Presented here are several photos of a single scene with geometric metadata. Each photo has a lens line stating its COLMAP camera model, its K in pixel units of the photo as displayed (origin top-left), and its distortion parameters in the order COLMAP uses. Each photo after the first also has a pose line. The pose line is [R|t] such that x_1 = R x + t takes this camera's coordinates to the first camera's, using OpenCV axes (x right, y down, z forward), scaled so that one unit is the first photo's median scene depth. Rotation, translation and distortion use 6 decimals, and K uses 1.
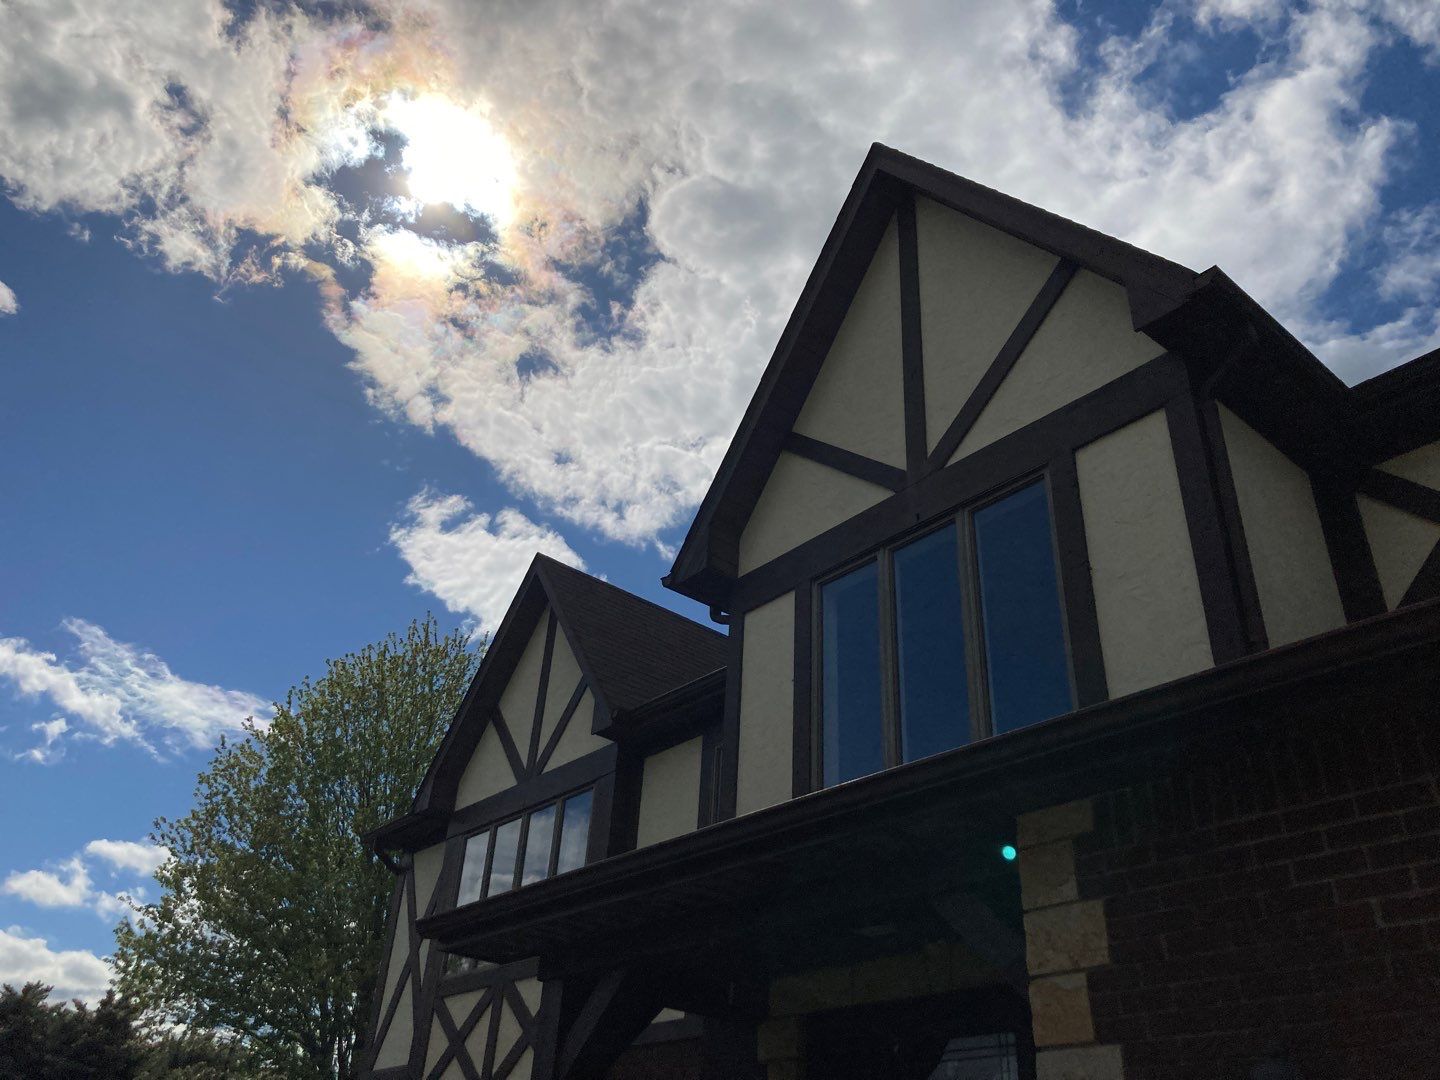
lens RADIAL K [[1171.8, 0, 728.1], [0, 1171.8, 529.7], [0, 0, 1]] dist [0.038301, -0.052718]
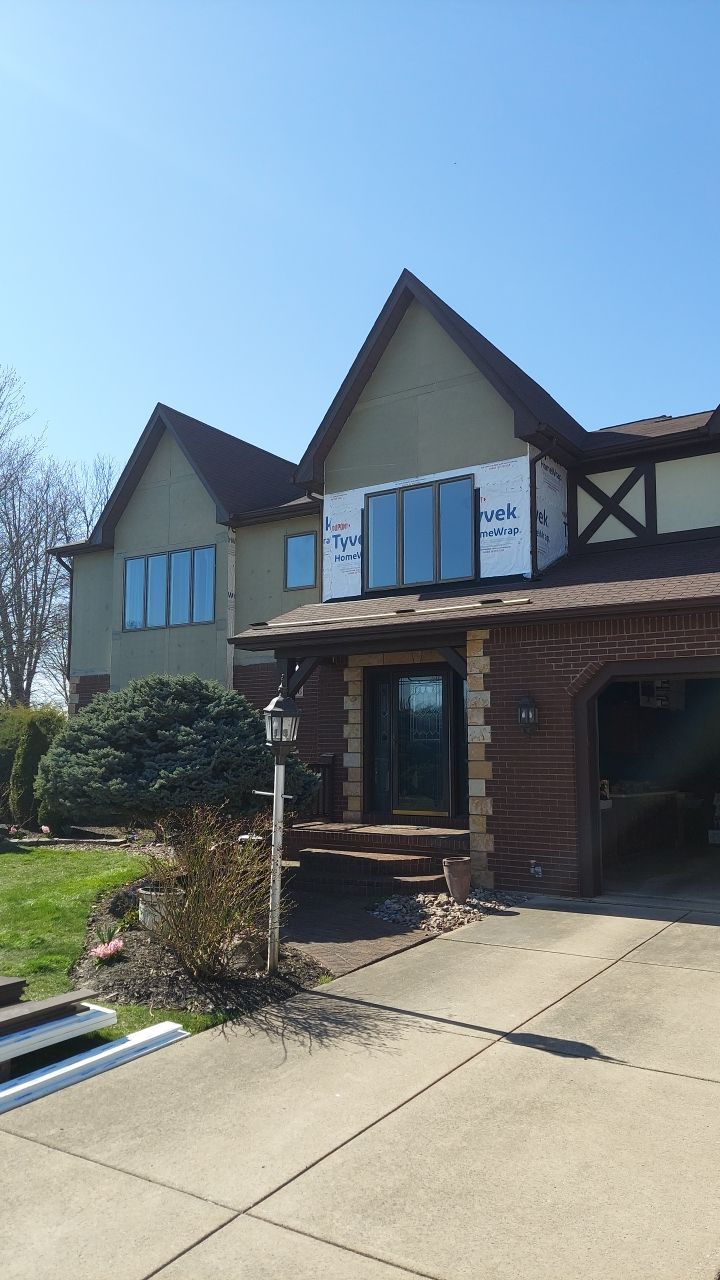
lens RADIAL K [[901.9, 0, 362.9], [0, 901.9, 660.9], [0, 0, 1]] dist [0.115262, -0.104169]
pose [[0.961677, -0.020903, 0.273388, -0.528159], [-0.104185, 0.894446, 0.434870, -0.543715], [-0.253621, -0.446687, 0.857990, -0.852984]]
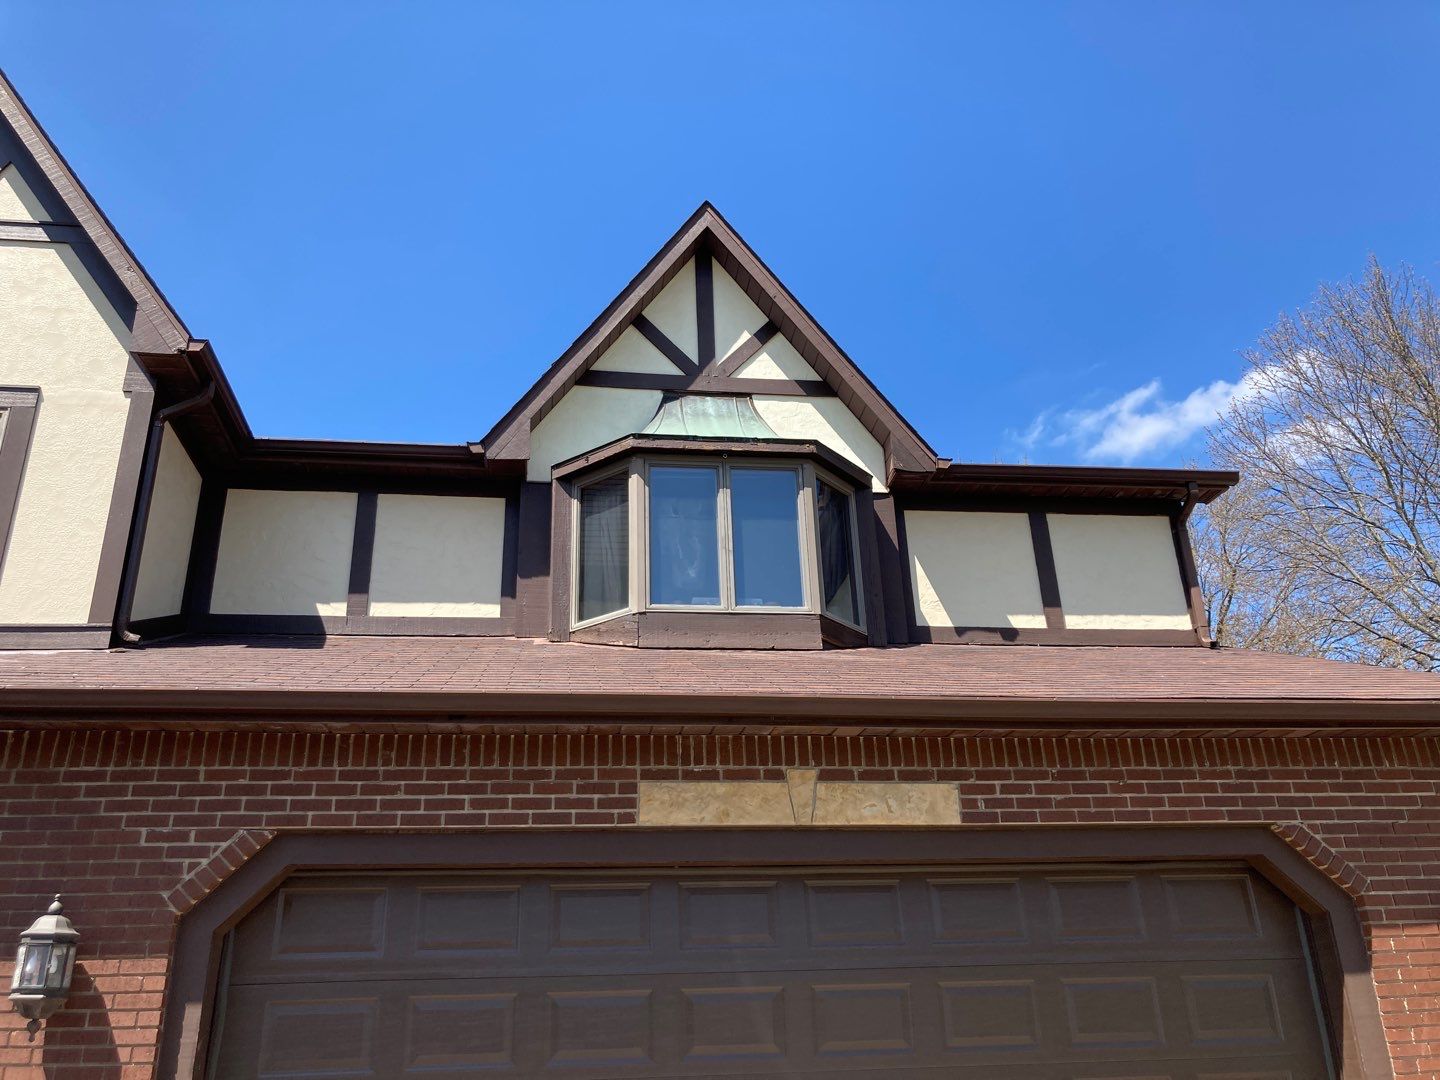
lens RADIAL K [[1171.8, 0, 716.6], [0, 1171.8, 524.1], [0, 0, 1]] dist [0.038301, -0.052718]
pose [[0.546231, 0.277654, 0.790278, -0.249842], [-0.395418, 0.917197, -0.048937, -0.176674], [-0.738428, -0.285759, 0.610791, -0.284136]]
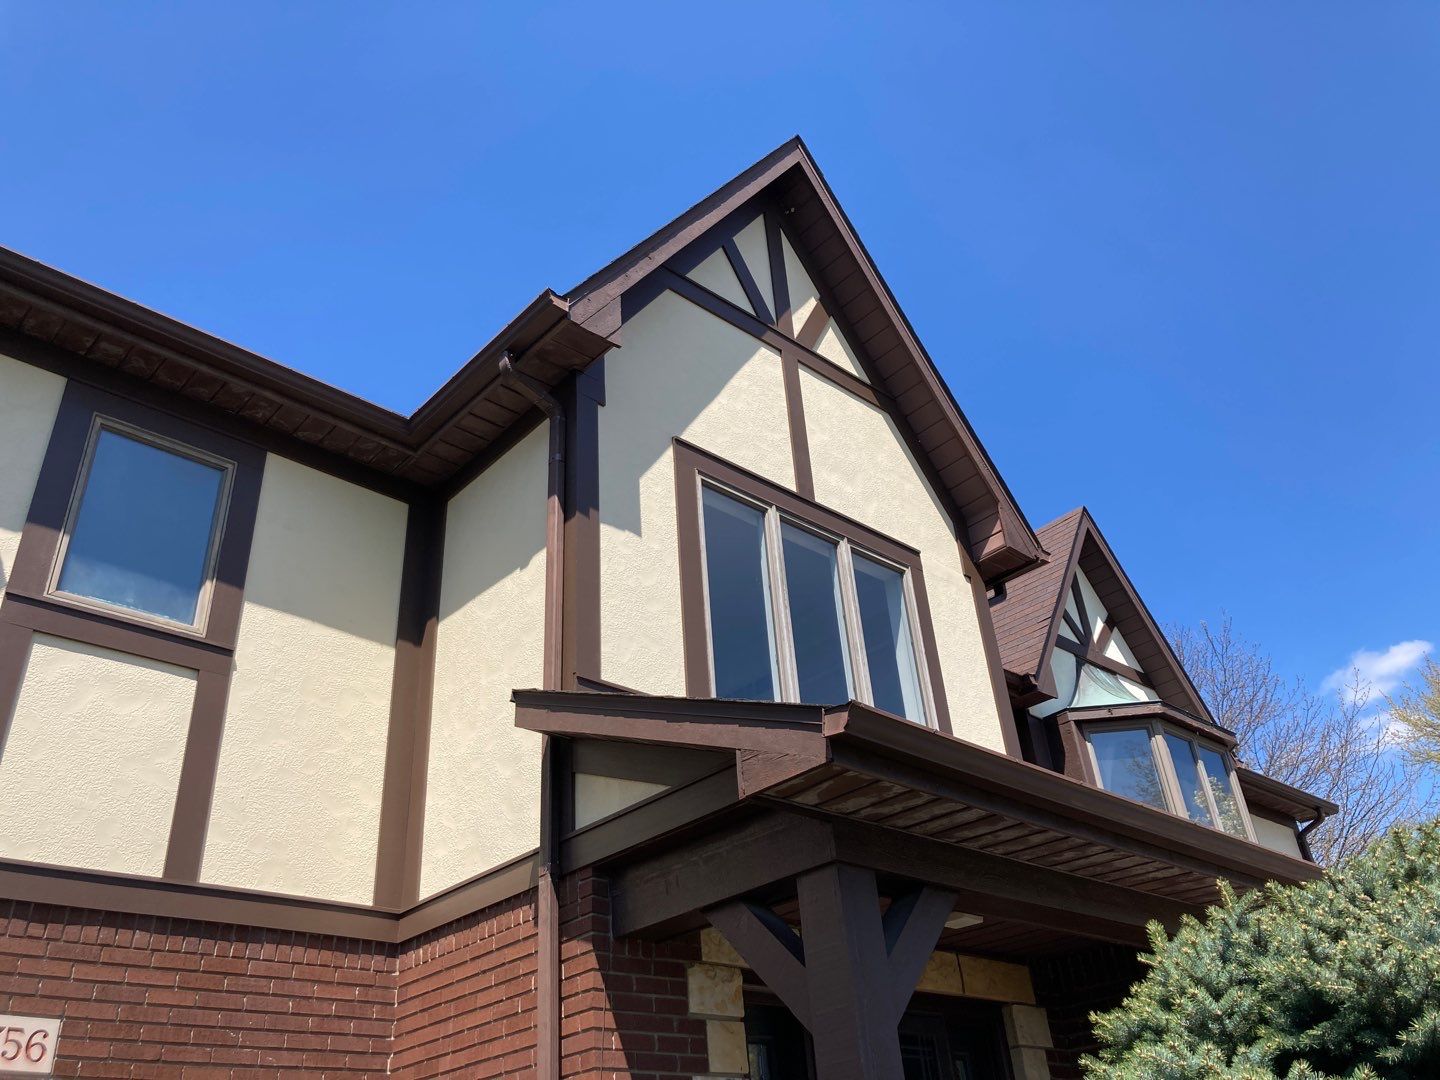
lens RADIAL K [[1171.8, 0, 709.0], [0, 1171.8, 526.4], [0, 0, 1]] dist [0.038301, -0.052718]
pose [[-0.019280, 0.492350, 0.870184, -0.793034], [-0.477050, 0.760354, -0.440778, 0.547378], [-0.878664, -0.423620, 0.220216, 0.968896]]
